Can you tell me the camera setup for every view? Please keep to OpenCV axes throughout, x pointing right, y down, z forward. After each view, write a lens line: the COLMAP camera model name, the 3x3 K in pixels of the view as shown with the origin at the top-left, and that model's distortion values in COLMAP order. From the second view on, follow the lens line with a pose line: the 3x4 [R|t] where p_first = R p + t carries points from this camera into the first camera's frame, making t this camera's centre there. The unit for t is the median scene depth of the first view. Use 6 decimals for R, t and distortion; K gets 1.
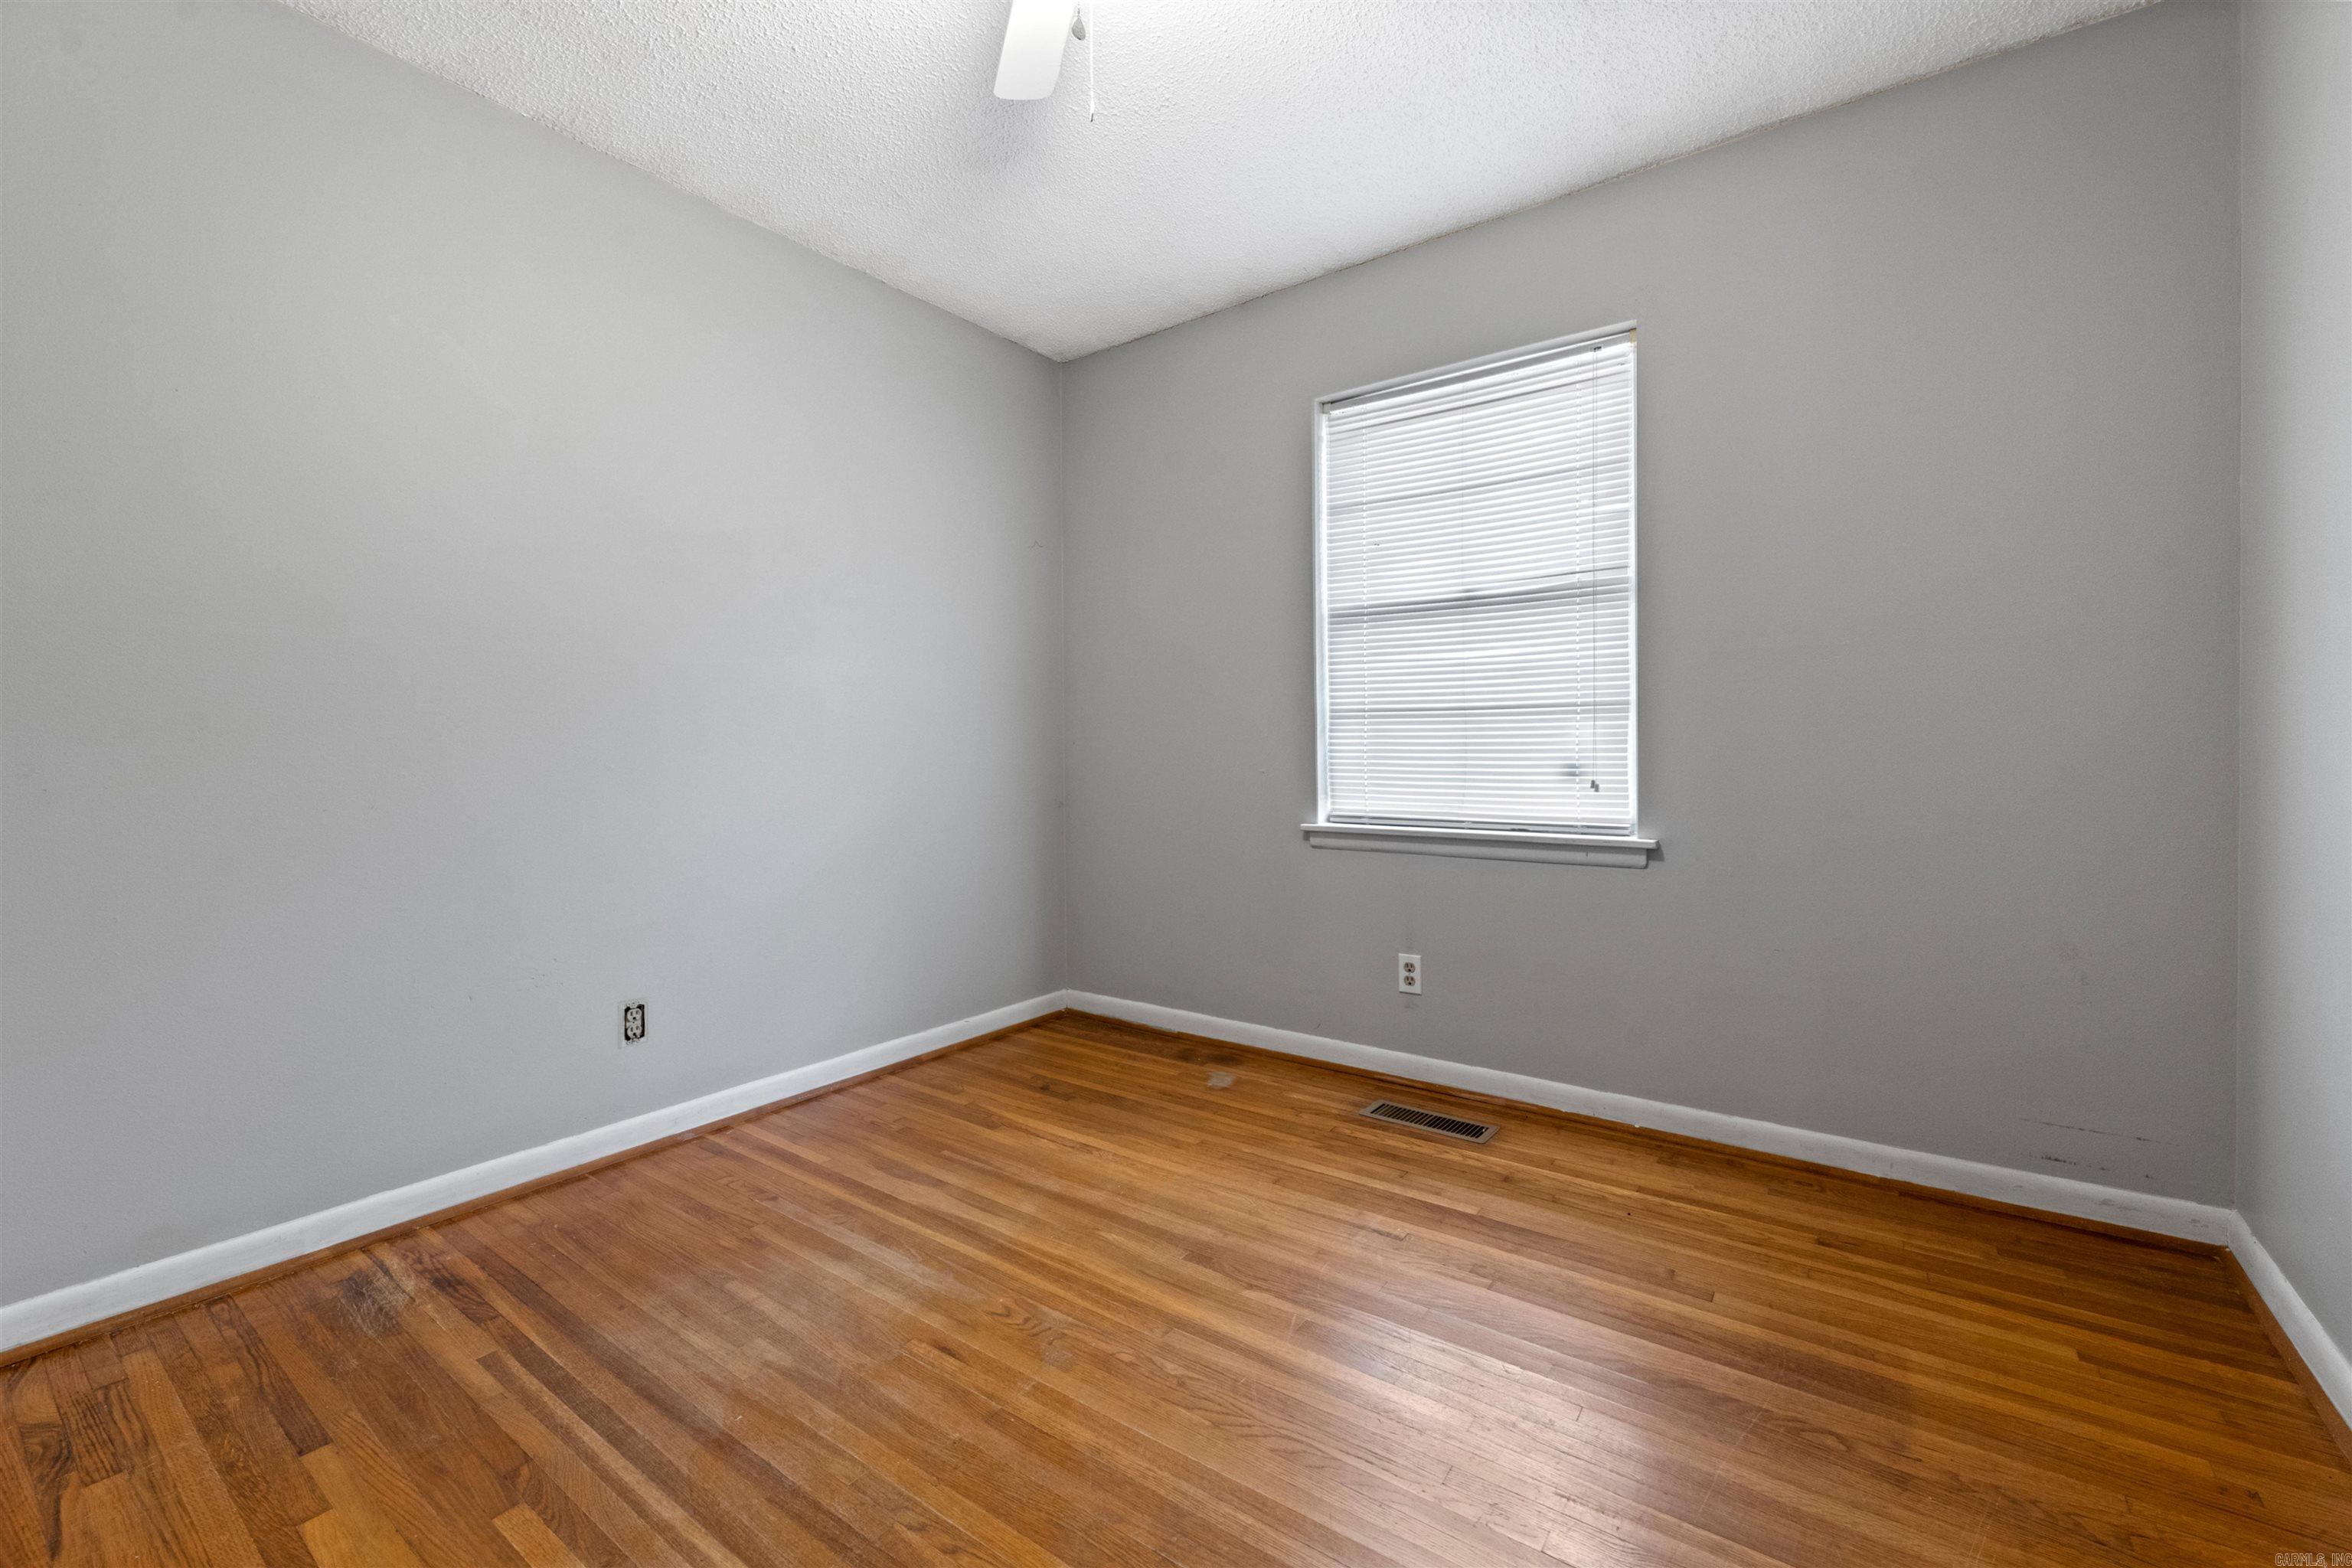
lens RADIAL K [[965.1, 0, 1159.2], [0, 965.1, 723.0], [0, 0, 1]] dist [0.000800, -0.000579]
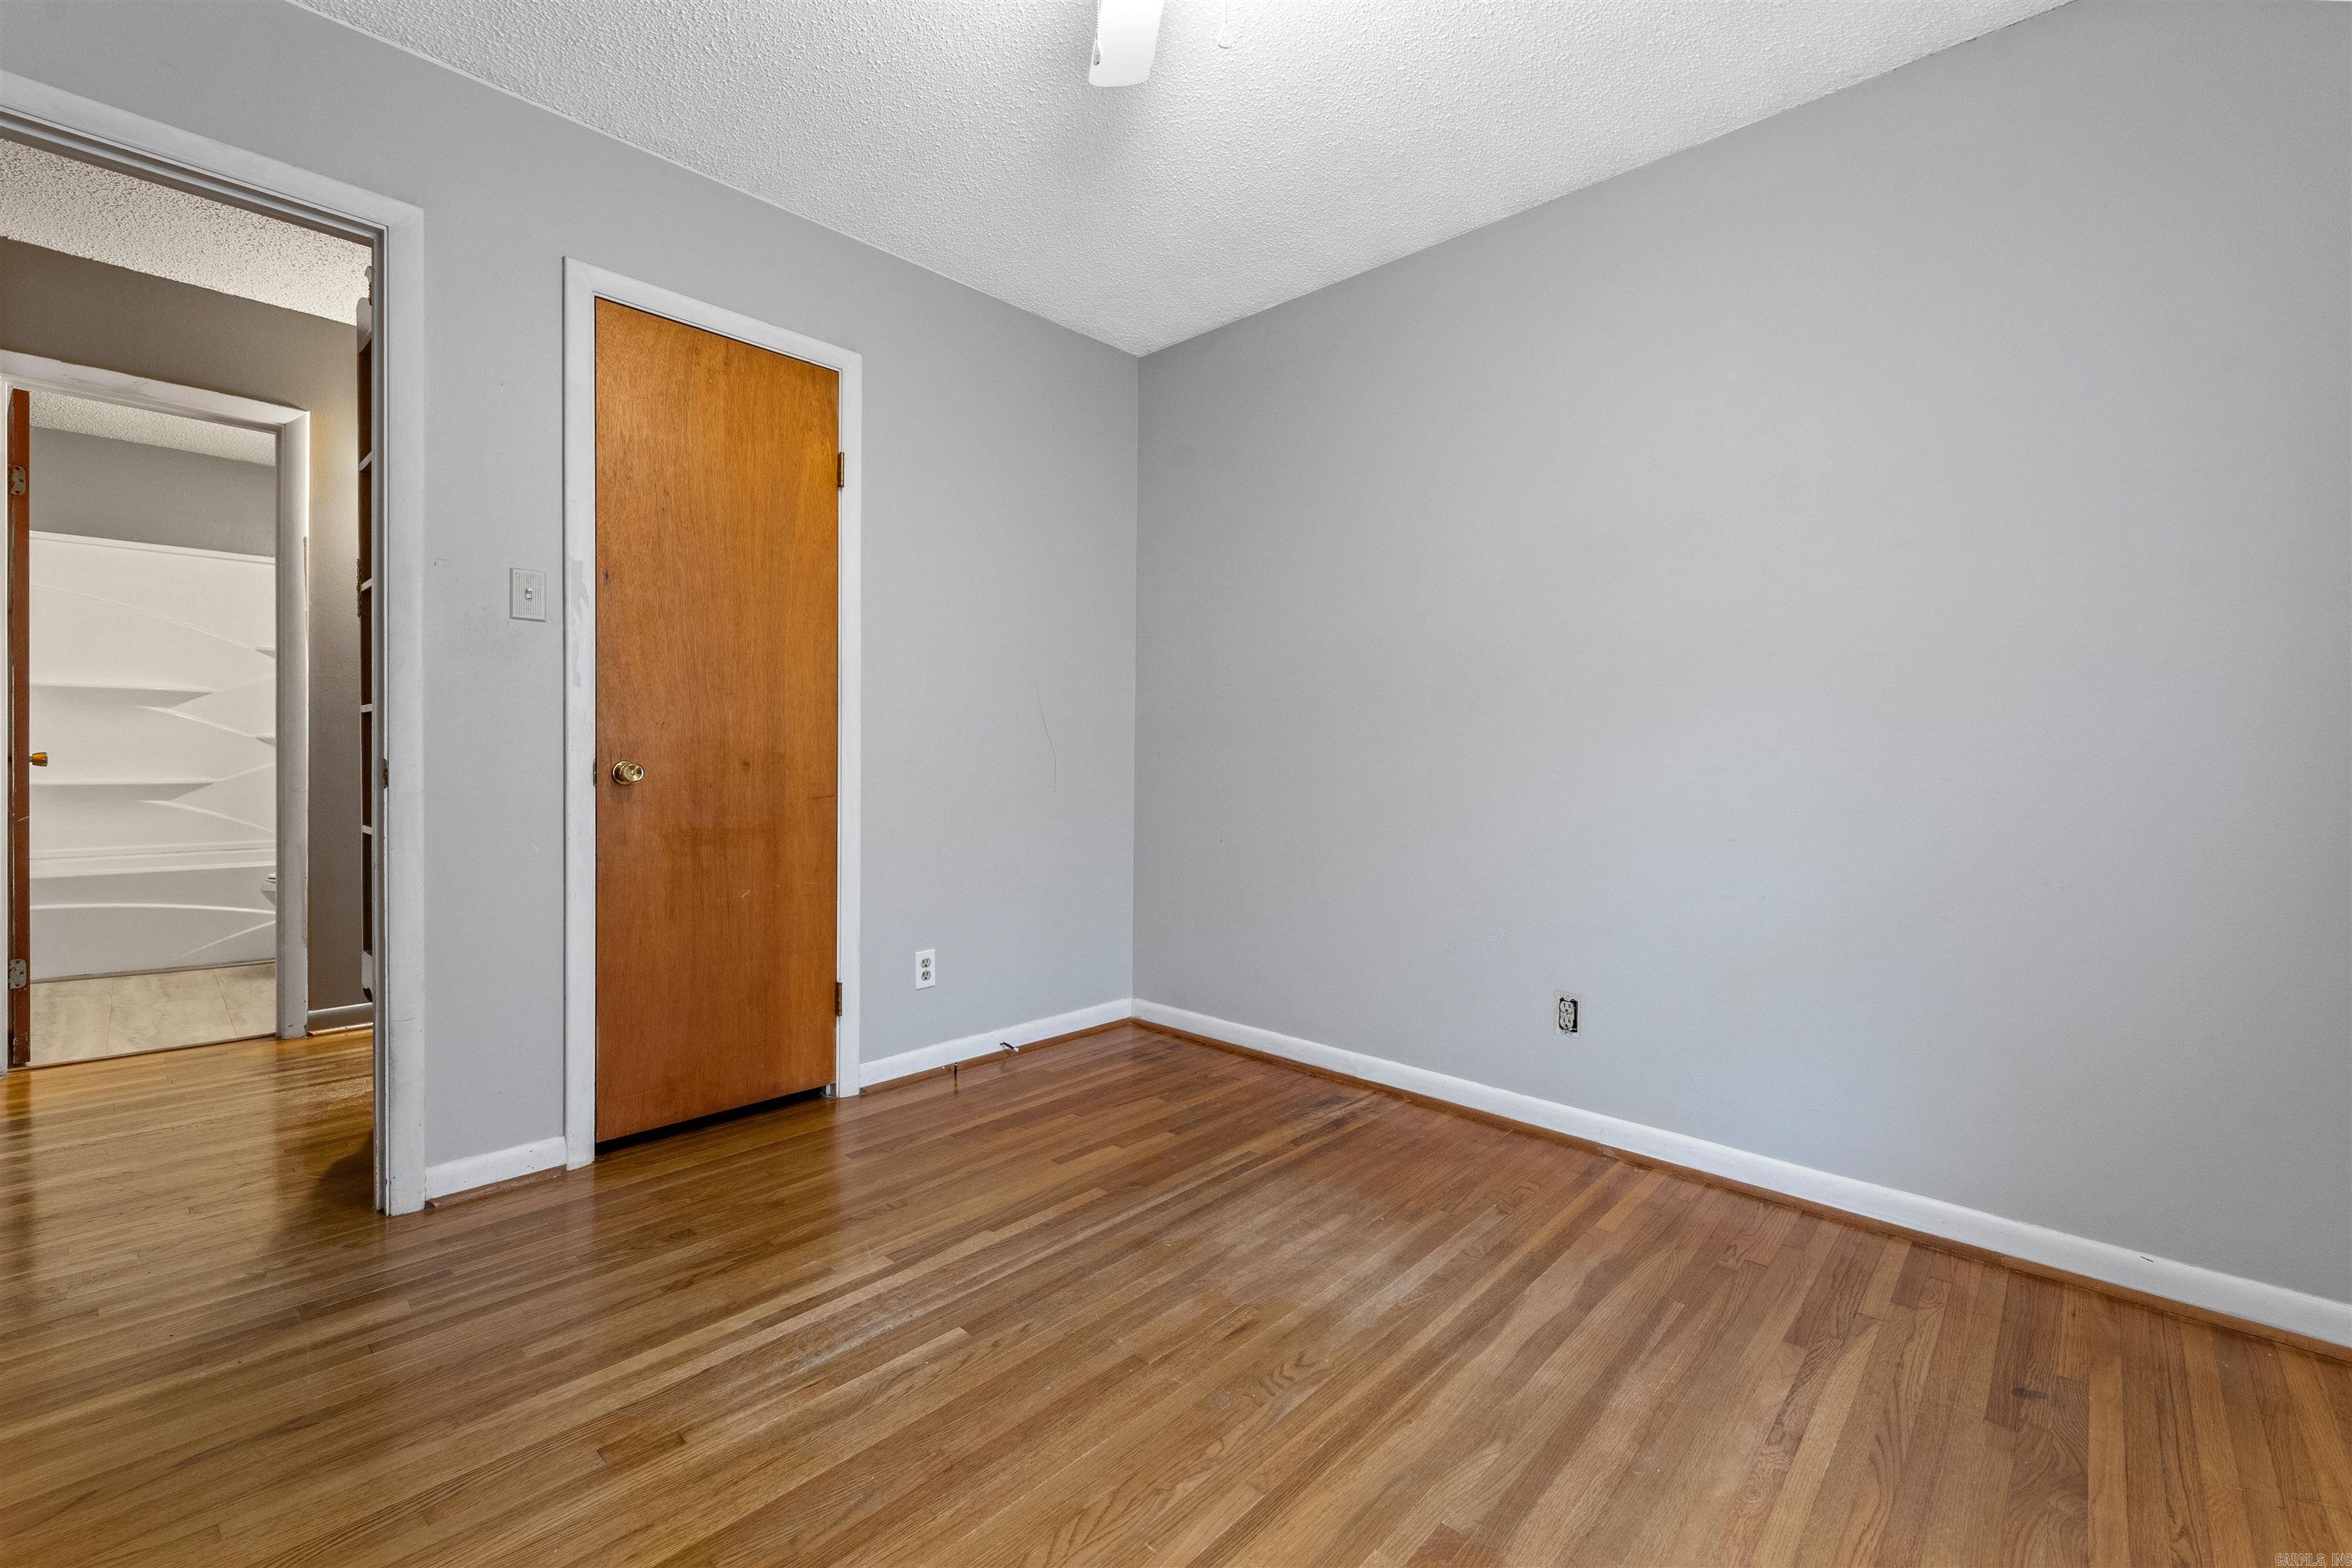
lens RADIAL K [[975.2, 0, 1174.0], [0, 975.2, 774.6], [0, 0, 1]] dist [0.002807, 0.000168]
pose [[-0.107518, 0.028221, -0.993803, 0.719731], [0.016768, 0.999506, 0.026568, 0.020876], [0.994062, -0.013808, -0.107938, 0.929073]]
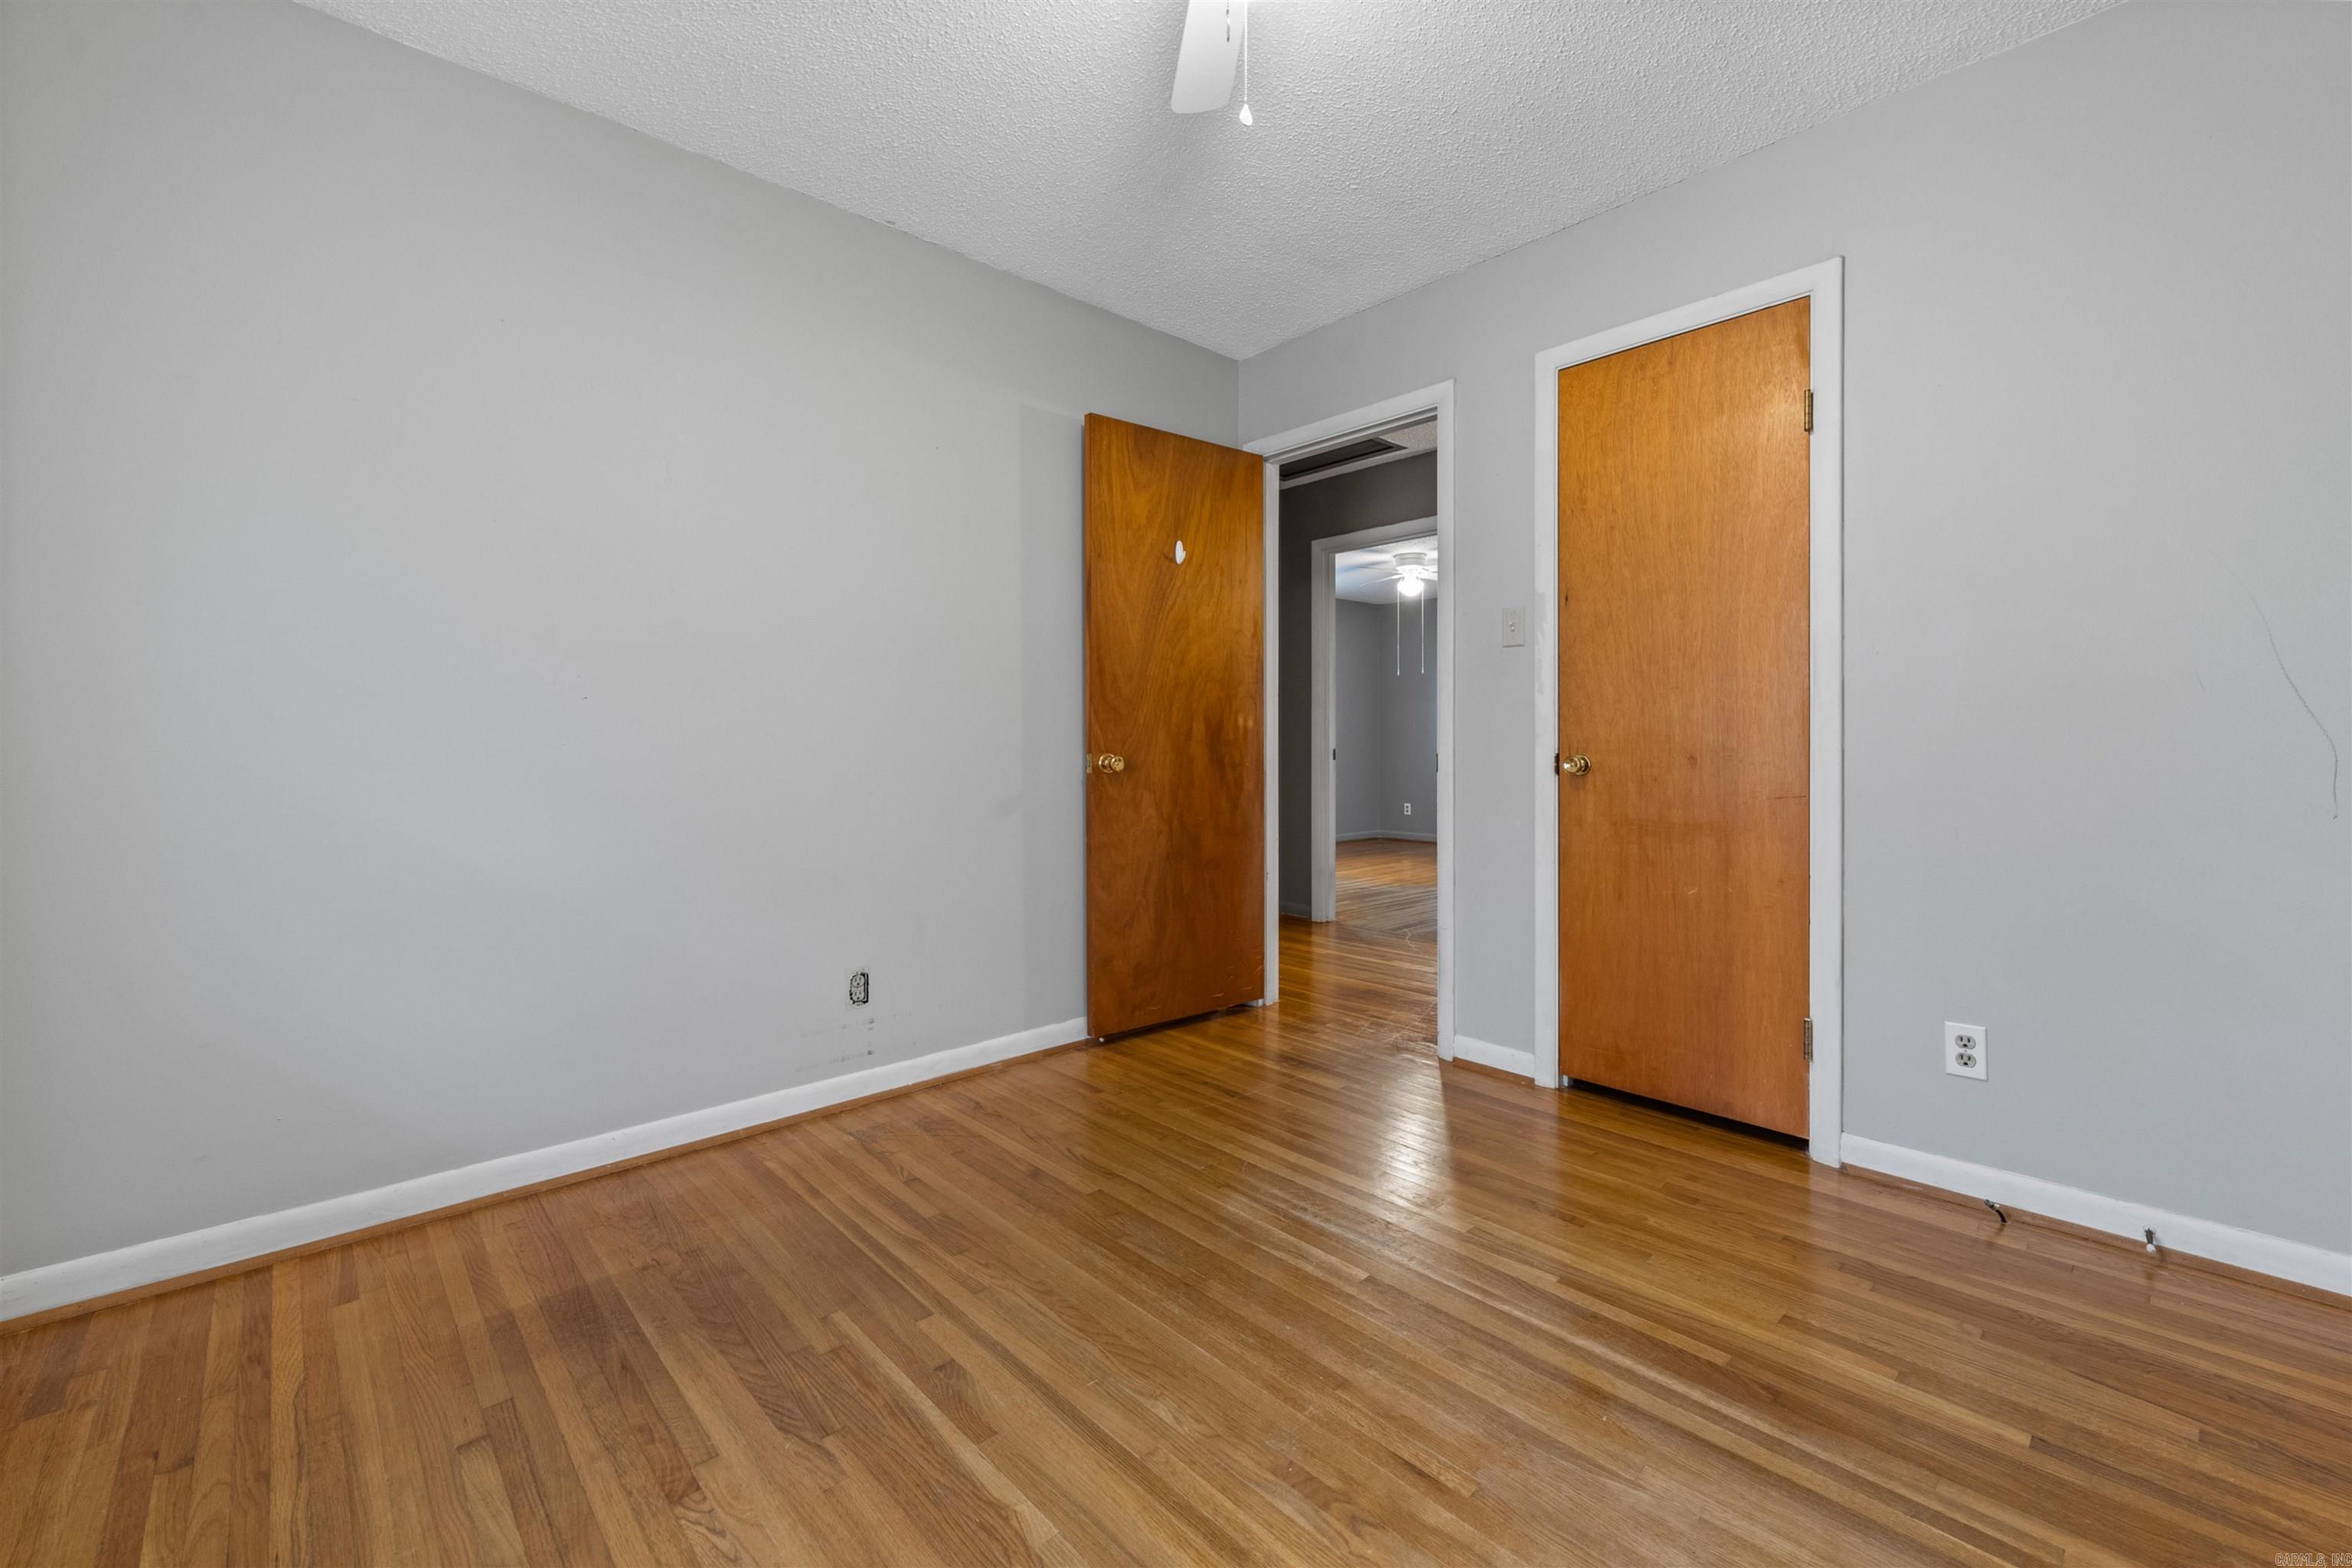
lens RADIAL K [[974.4, 0, 1193.6], [0, 974.4, 758.7], [0, 0, 1]] dist [0.001202, -0.000224]
pose [[-0.985078, 0.007553, 0.171943, -0.158963], [0.005273, 0.999892, -0.013713, 0.048258], [-0.172028, -0.012601, -0.985011, 1.641998]]
